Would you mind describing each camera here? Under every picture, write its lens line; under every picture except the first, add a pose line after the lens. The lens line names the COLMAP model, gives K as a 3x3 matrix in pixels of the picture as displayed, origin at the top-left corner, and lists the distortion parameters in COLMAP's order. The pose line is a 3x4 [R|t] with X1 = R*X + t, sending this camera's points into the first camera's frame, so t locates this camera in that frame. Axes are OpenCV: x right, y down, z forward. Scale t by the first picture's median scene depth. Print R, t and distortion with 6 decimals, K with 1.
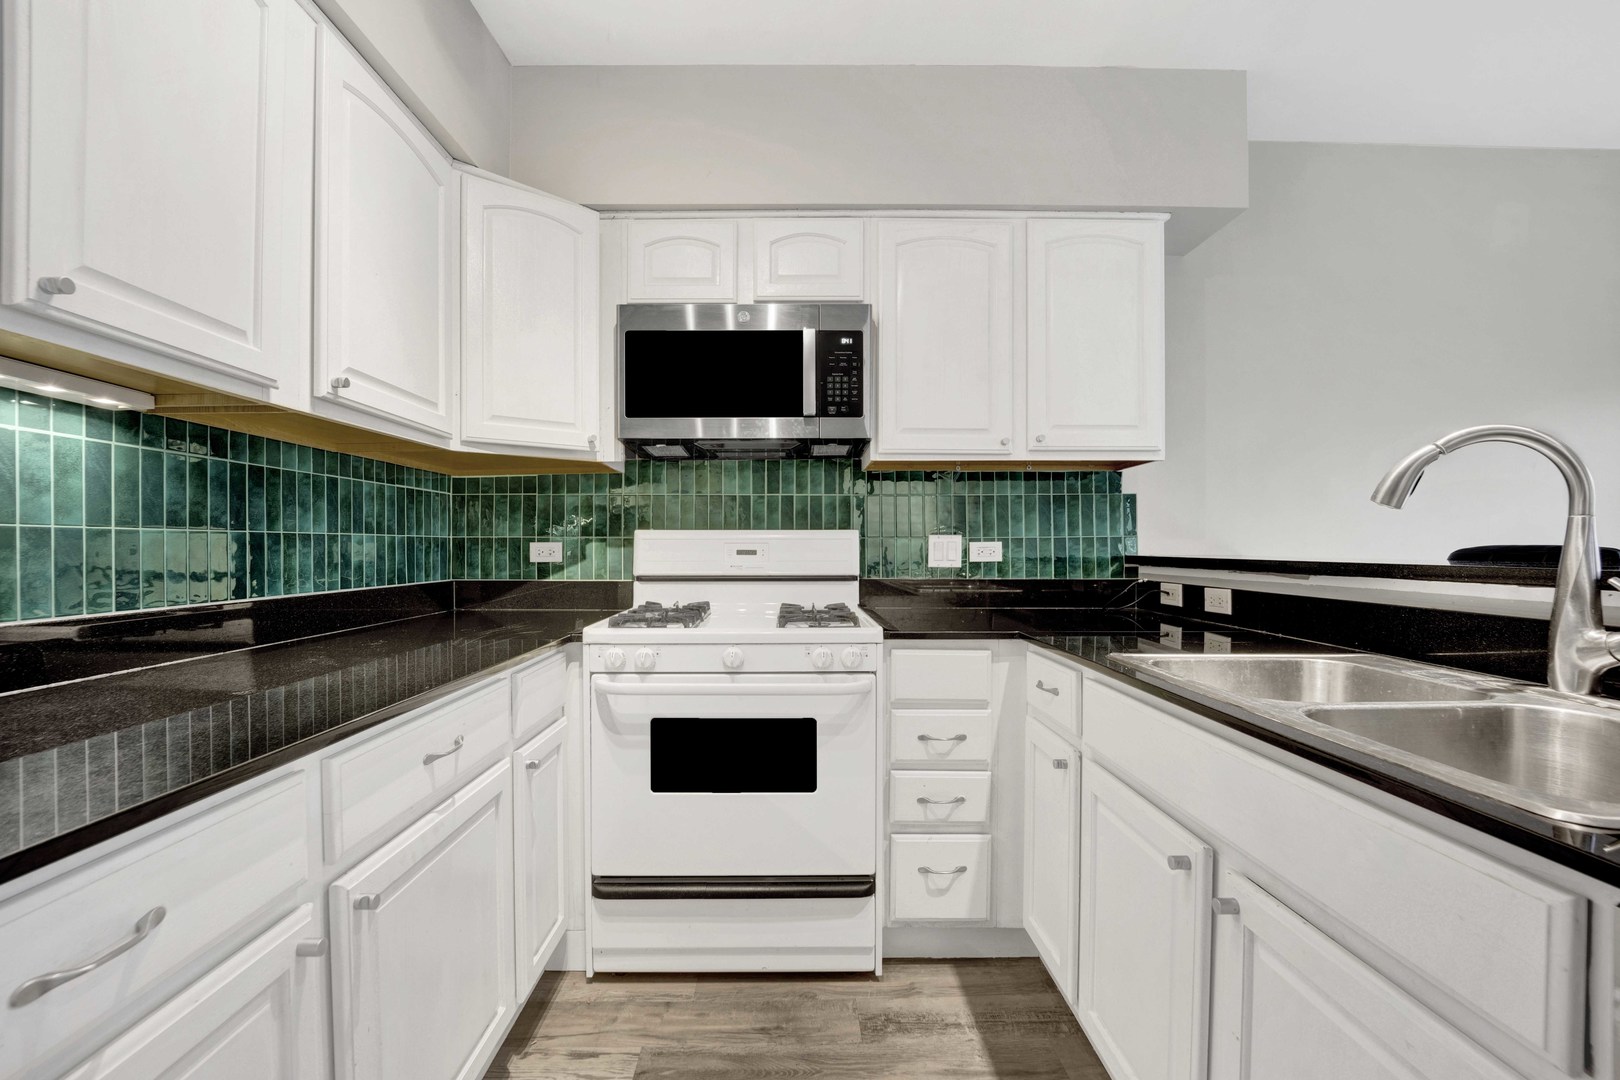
lens RADIAL K [[690.1, 0, 809.4], [0, 690.1, 550.1], [0, 0, 1]] dist [0.000097, 0.000030]
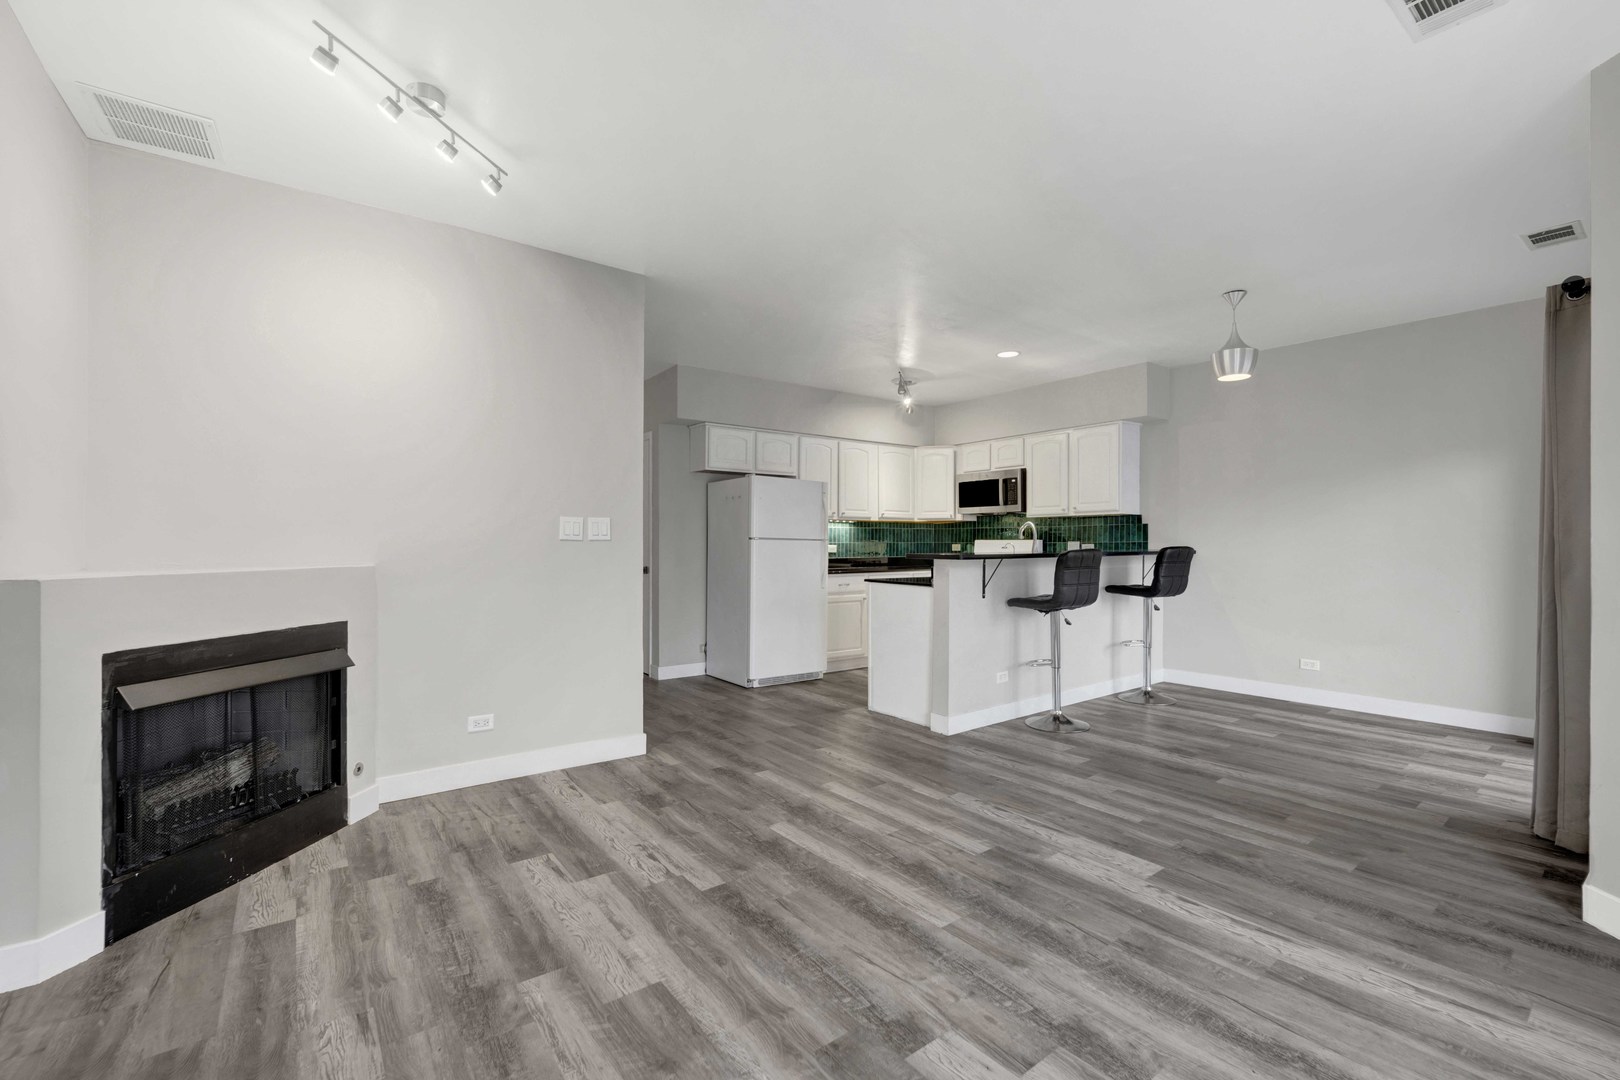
lens RADIAL K [[690.1, 0, 809.4], [0, 690.1, 550.1], [0, 0, 1]] dist [0.000097, 0.000030]
pose [[0.582211, -0.004072, -0.813027, 1.980232], [0.000198, 0.999988, -0.004866, 0.022873], [0.813037, 0.002672, 0.582205, -1.497190]]
